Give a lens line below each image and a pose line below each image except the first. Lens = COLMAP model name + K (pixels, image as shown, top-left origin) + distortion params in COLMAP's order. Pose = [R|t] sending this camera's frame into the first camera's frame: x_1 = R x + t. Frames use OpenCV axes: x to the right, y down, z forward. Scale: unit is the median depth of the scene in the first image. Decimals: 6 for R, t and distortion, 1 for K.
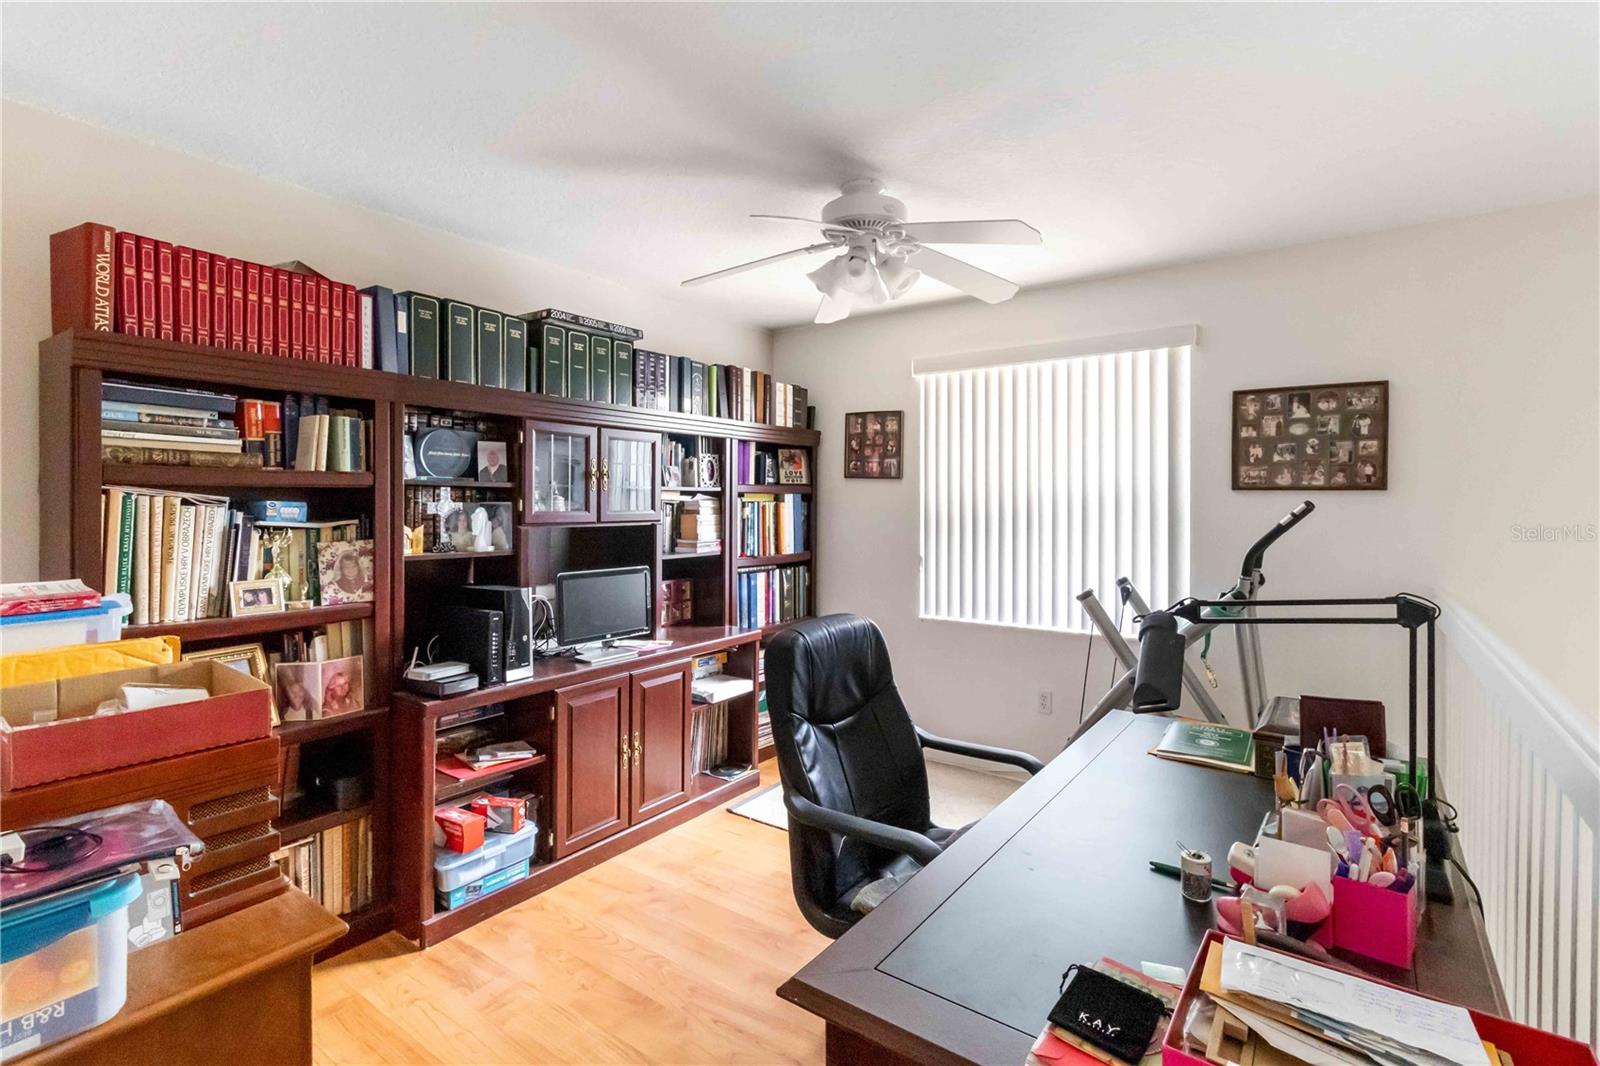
lens RADIAL K [[754.1, 0, 794.1], [0, 754.1, 521.1], [0, 0, 1]] dist [0.001699, 0.001691]
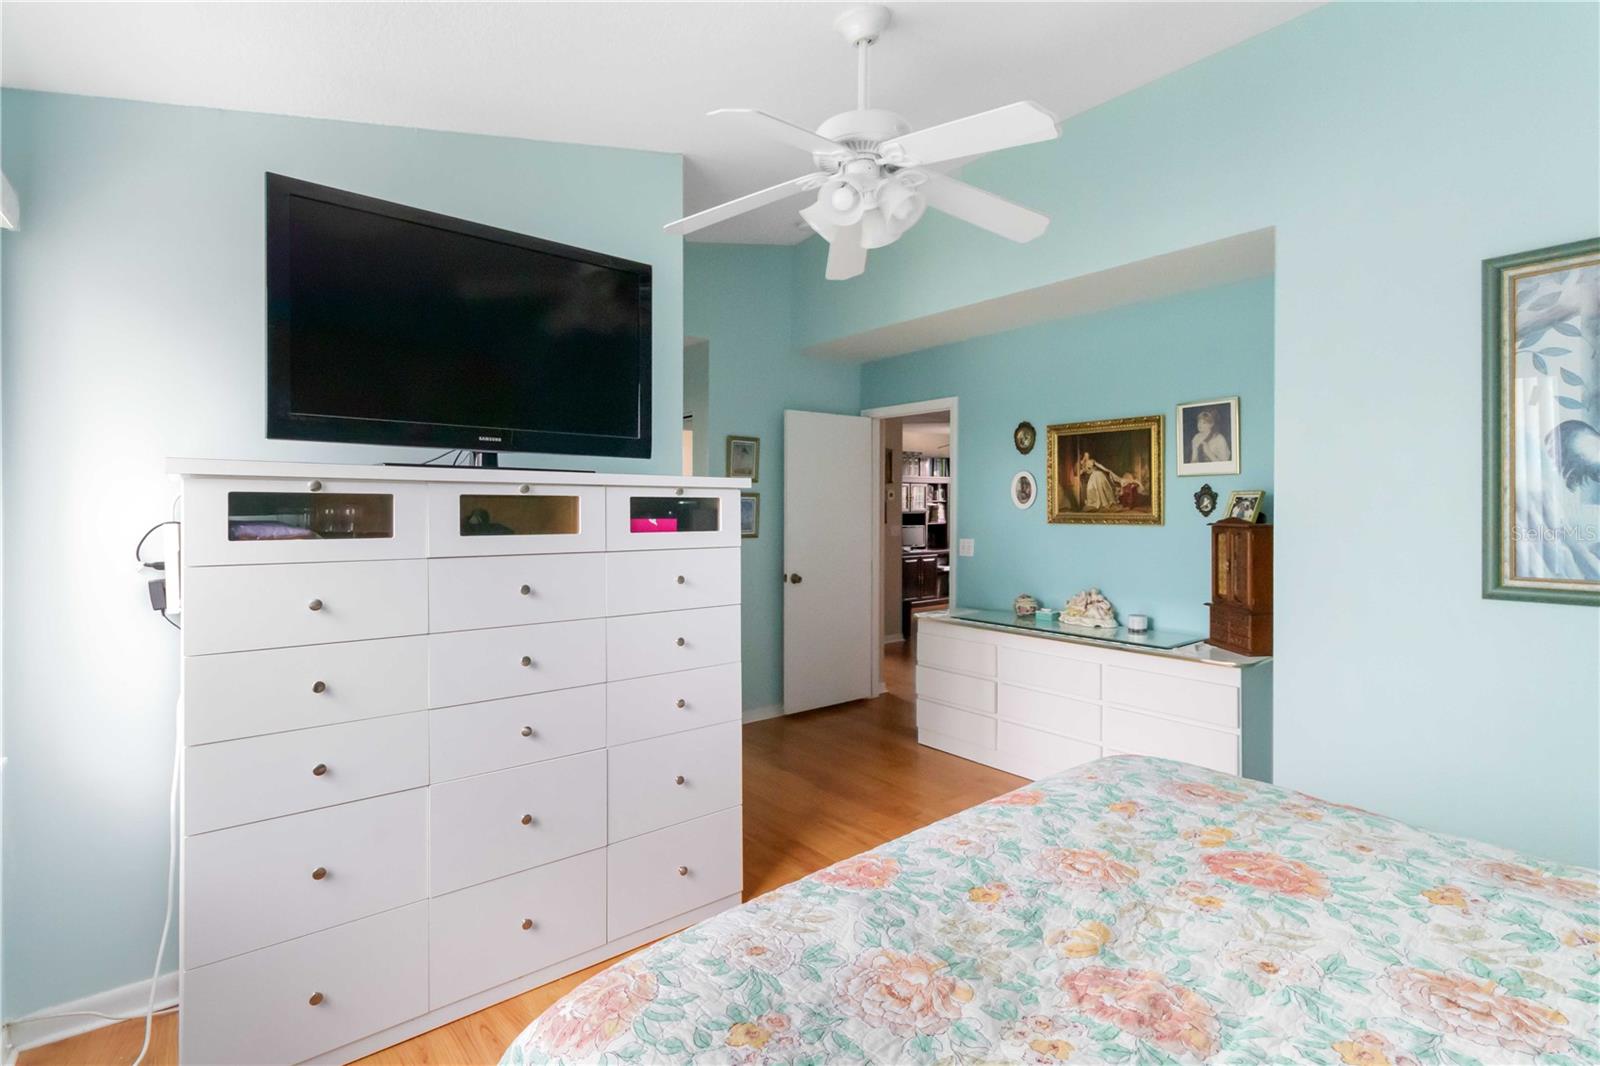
lens RADIAL K [[754.1, 0, 805.4], [0, 754.1, 523.1], [0, 0, 1]] dist [0.001699, 0.001691]
pose [[0.962706, -0.000101, -0.270550, 0.170693], [-0.000995, 0.999992, -0.003912, 0.054404], [0.270549, 0.004035, 0.962698, -1.983962]]
